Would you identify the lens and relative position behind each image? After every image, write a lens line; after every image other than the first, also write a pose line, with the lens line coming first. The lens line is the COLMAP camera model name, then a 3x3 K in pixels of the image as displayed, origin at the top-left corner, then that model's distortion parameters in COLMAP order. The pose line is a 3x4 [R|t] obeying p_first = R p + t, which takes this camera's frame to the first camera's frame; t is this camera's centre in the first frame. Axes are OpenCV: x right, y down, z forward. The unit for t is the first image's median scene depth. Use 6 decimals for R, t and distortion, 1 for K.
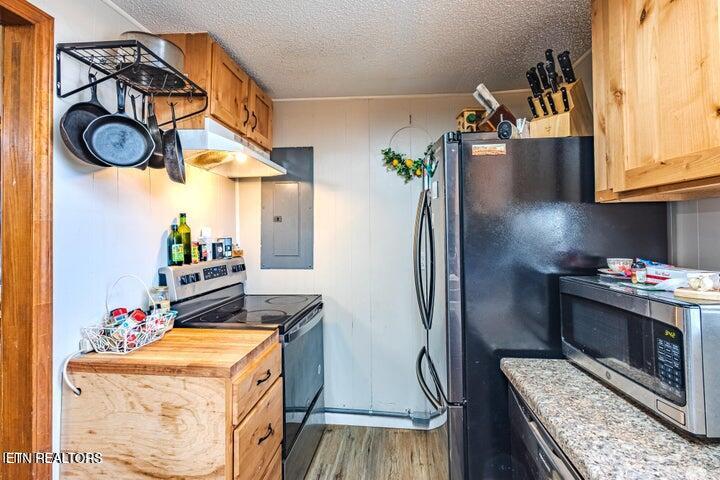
lens RADIAL K [[331.4, 0, 362.2], [0, 331.4, 224.0], [0, 0, 1]] dist [0.000026, -0.000019]
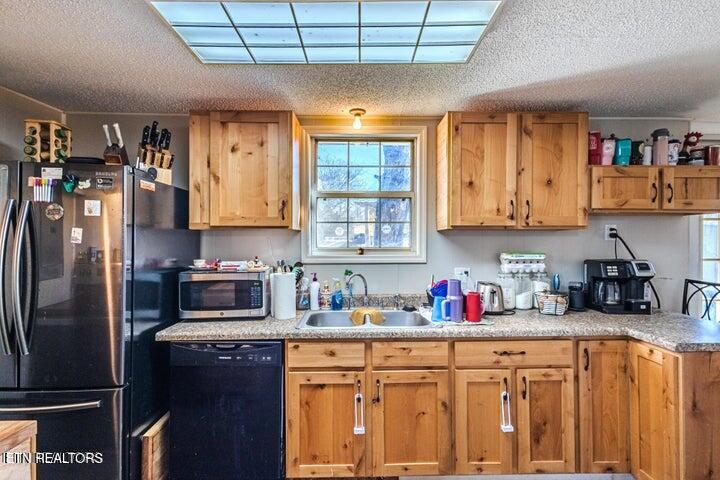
lens RADIAL K [[335.6, 0, 361.6], [0, 335.6, 251.8], [0, 0, 1]] dist [0.000695, -0.000140]
pose [[-0.112158, -0.008946, 0.993650, -1.168285], [-0.015962, 0.999847, 0.007200, 0.027881], [-0.993562, -0.015053, -0.112284, 0.294500]]
